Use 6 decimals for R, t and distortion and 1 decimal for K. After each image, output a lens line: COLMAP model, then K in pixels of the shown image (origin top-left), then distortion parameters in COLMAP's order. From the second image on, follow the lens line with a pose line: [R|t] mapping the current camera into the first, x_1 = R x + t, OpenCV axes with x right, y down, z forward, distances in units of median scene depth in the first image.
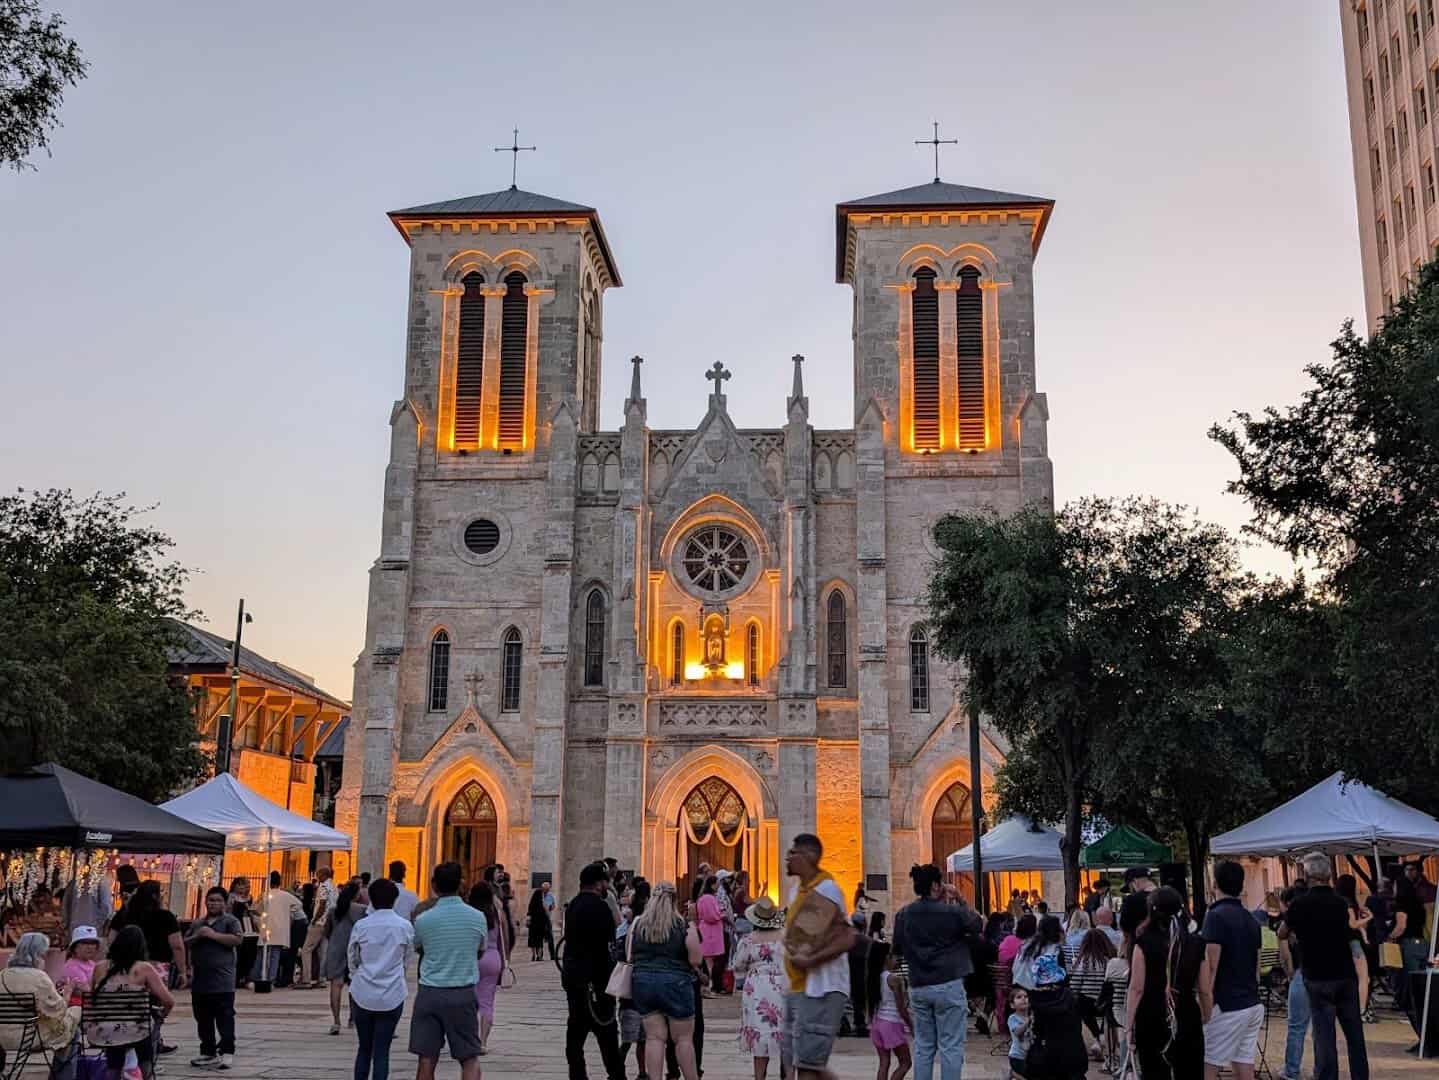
lens RADIAL K [[1392.9, 0, 719.5], [0, 1392.9, 540.0], [0, 0, 1]] dist [0.144497, -0.001216]
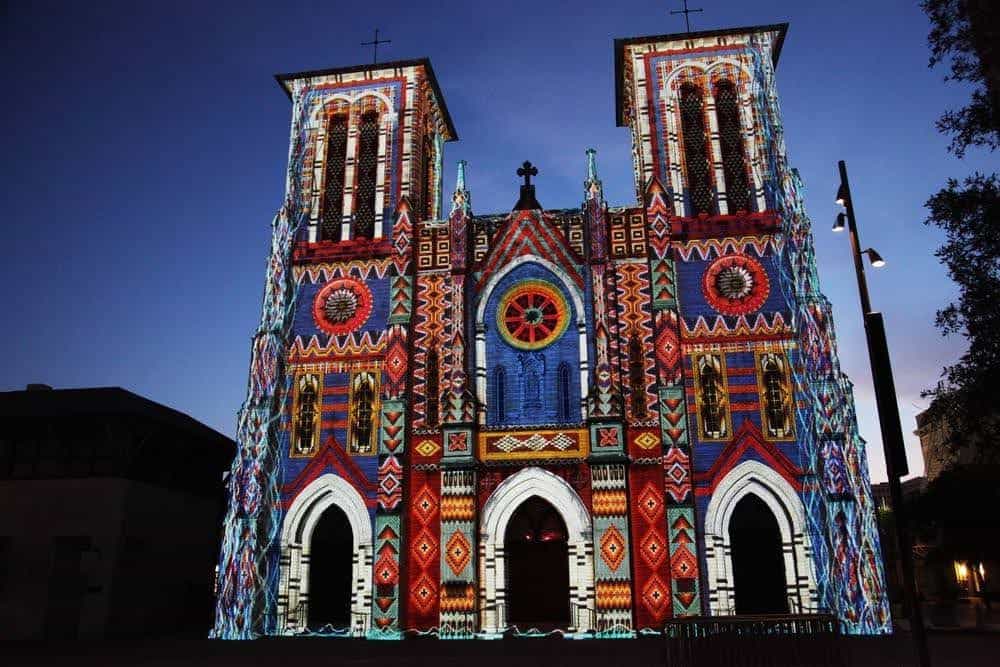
lens RADIAL K [[759.7, 0, 500.0], [0, 759.7, 333.5], [0, 0, 1]] dist [-0.047919, -0.001780]
pose [[0.996048, -0.047431, -0.075091, 0.019029], [0.041084, 0.995625, -0.083917, 0.081955], [0.078742, 0.080500, 0.993639, 0.350231]]
